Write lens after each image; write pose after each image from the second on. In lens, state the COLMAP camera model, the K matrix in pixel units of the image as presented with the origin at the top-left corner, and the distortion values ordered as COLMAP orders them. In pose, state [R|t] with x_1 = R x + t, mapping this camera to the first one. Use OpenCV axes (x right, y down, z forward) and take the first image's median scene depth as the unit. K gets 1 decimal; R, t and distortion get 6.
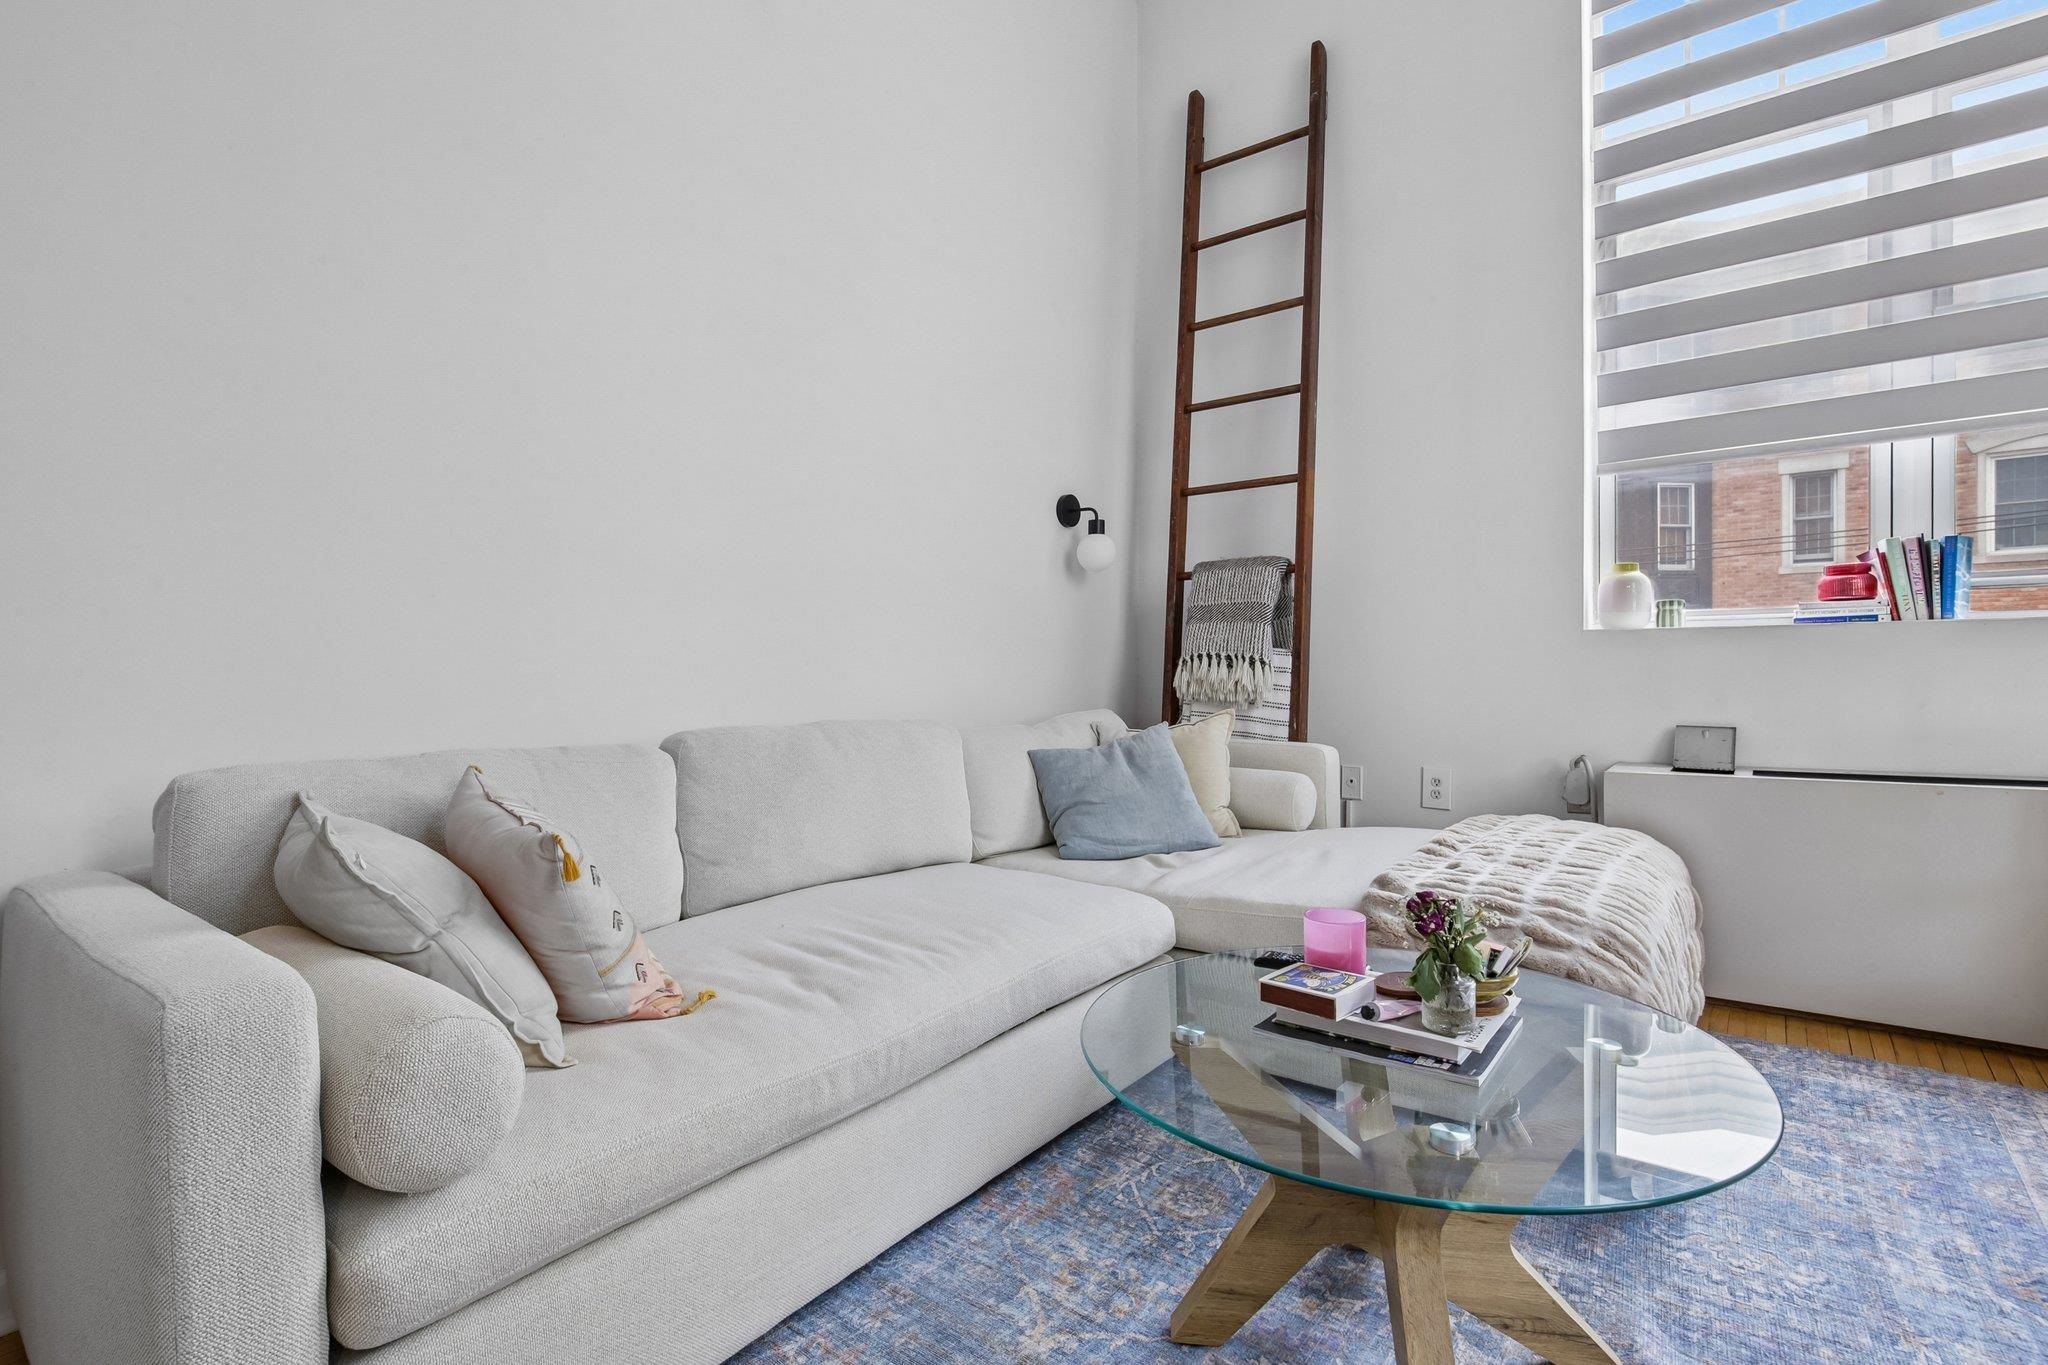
lens RADIAL K [[961.5, 0, 1024.7], [0, 961.5, 692.2], [0, 0, 1]] dist [-0.018072, 0.005785]
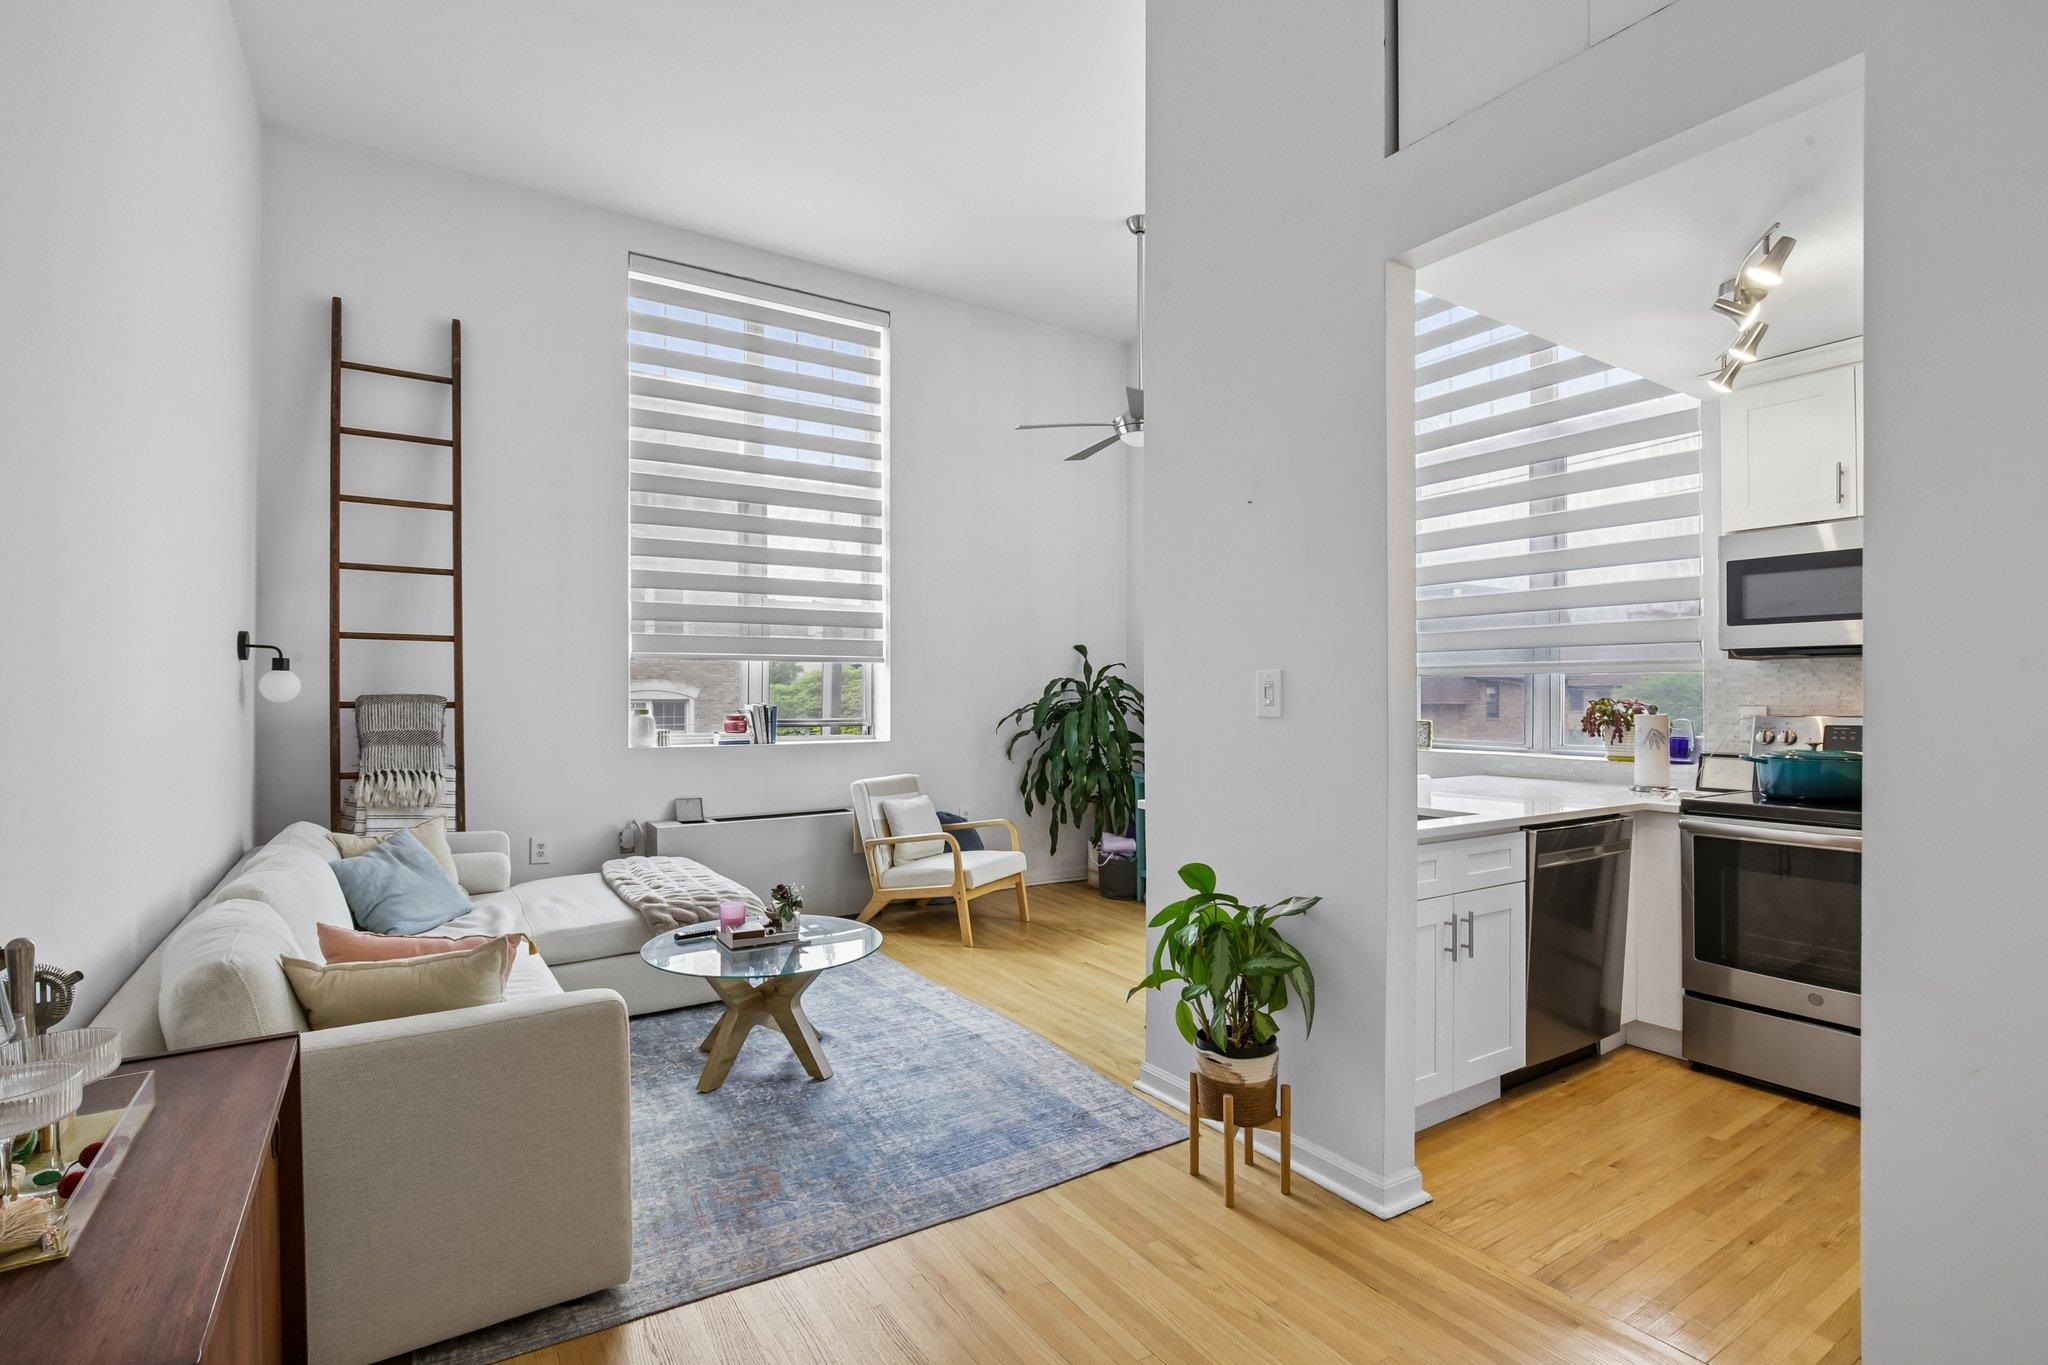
lens RADIAL K [[961.5, 0, 1020.1], [0, 961.5, 683.4], [0, 0, 1]] dist [-0.018072, 0.005785]
pose [[0.332977, 0.023017, 0.942654, -0.938370], [0.011784, 0.999522, -0.028568, -0.139195], [-0.942861, 0.020621, 0.332546, -0.296550]]
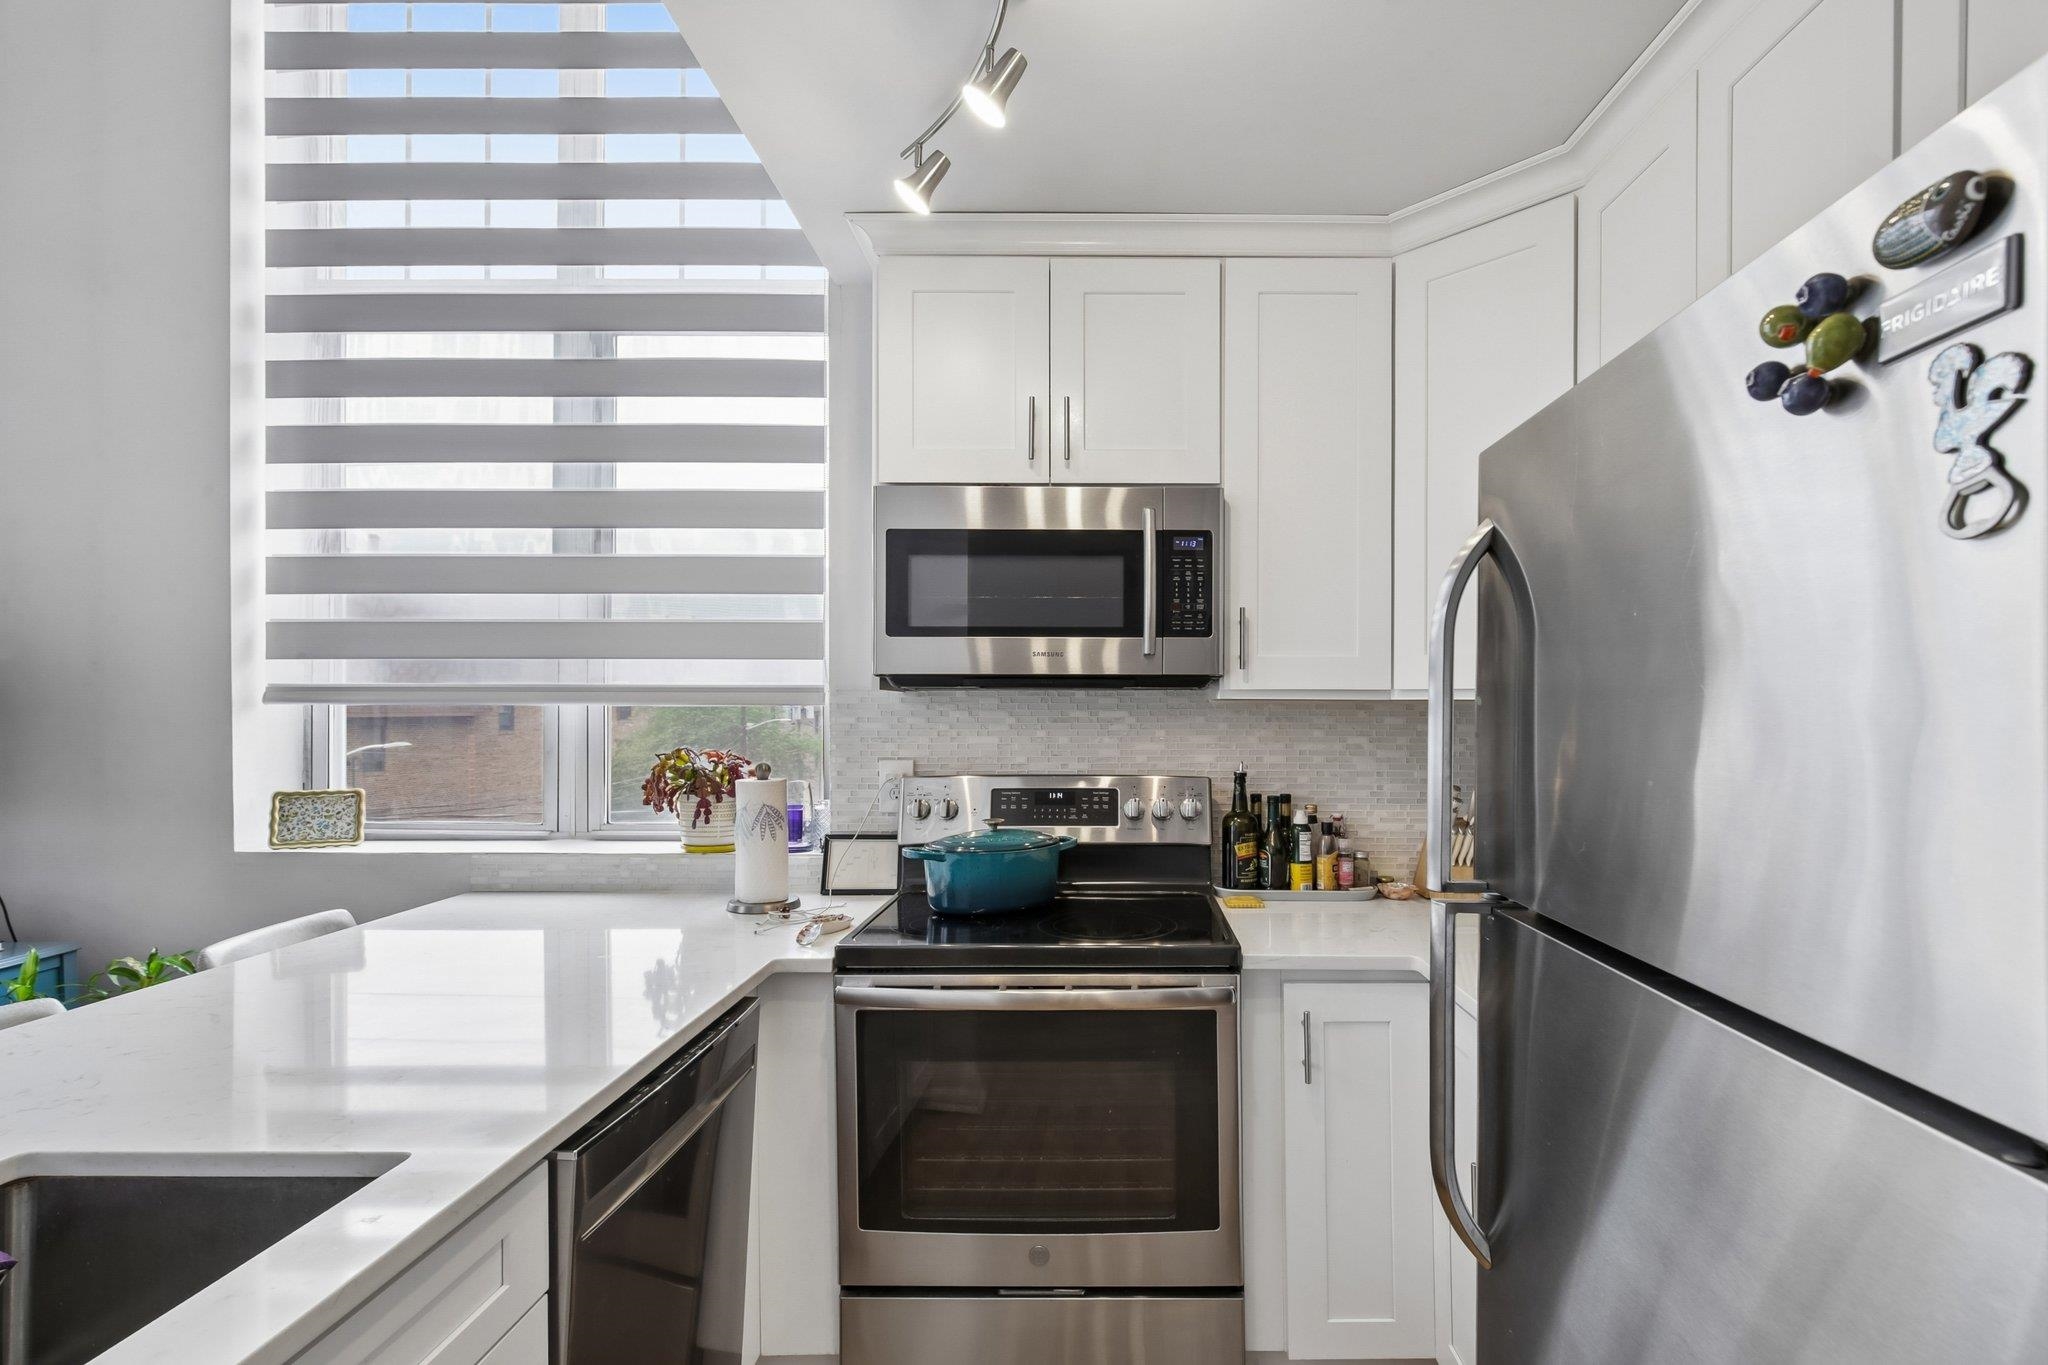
lens RADIAL K [[961.5, 0, 1122.9], [0, 961.5, 727.7], [0, 0, 1]] dist [-0.018072, 0.005785]
pose [[-0.629145, -0.003201, 0.777281, -0.129364], [0.020115, 0.999590, 0.020398, -0.179570], [-0.777028, 0.028468, -0.628822, -0.427964]]
